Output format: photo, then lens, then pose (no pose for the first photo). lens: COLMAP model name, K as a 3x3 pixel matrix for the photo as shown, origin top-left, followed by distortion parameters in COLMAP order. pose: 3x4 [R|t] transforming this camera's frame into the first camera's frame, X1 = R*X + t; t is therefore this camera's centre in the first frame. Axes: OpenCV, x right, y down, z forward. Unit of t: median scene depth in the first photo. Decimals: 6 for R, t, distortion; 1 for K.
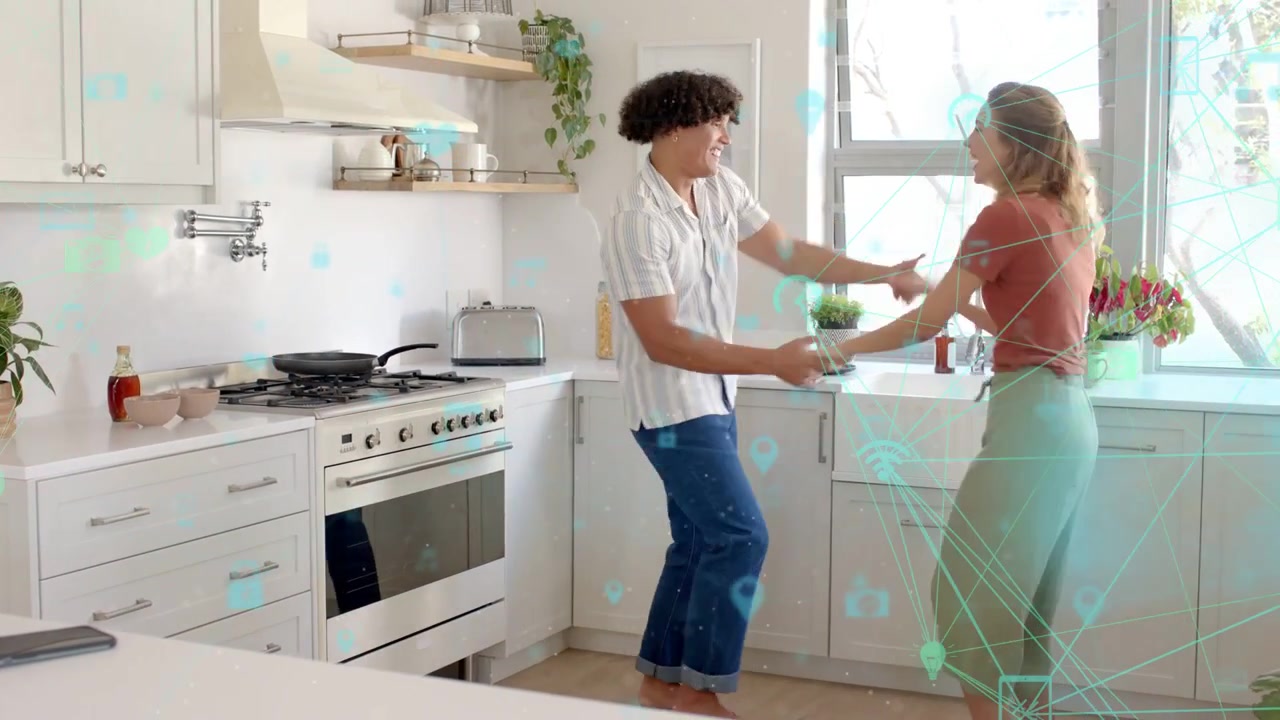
lens RADIAL K [[1663.4, 0, 640.0], [0, 1663.4, 360.0], [0, 0, 1]] dist [-0.060497, 0.063028]
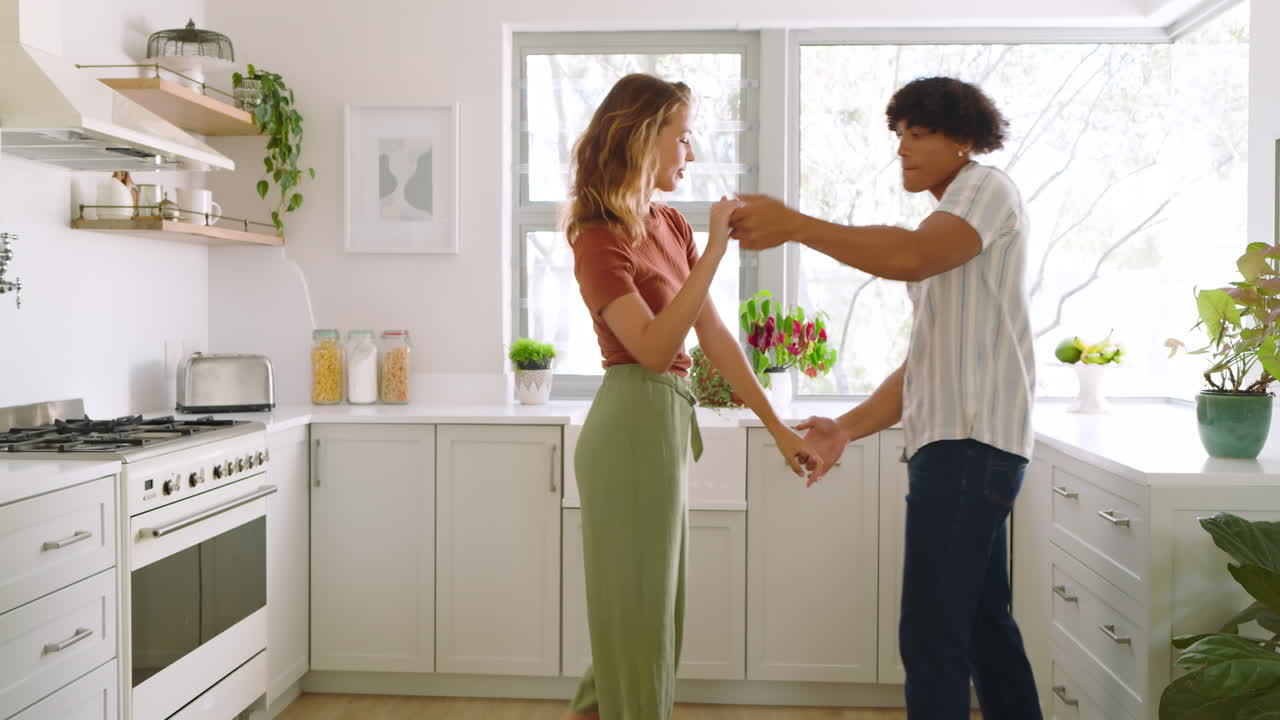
lens RADIAL K [[1367.4, 0, 638.5], [0, 1367.4, 340.9], [0, 0, 1]] dist [-0.006167, 0.036673]
pose [[0.941646, -0.019030, 0.336065, -0.128458], [0.039669, 0.997717, -0.054656, 0.014993], [-0.334258, 0.064798, 0.940251, 0.146613]]
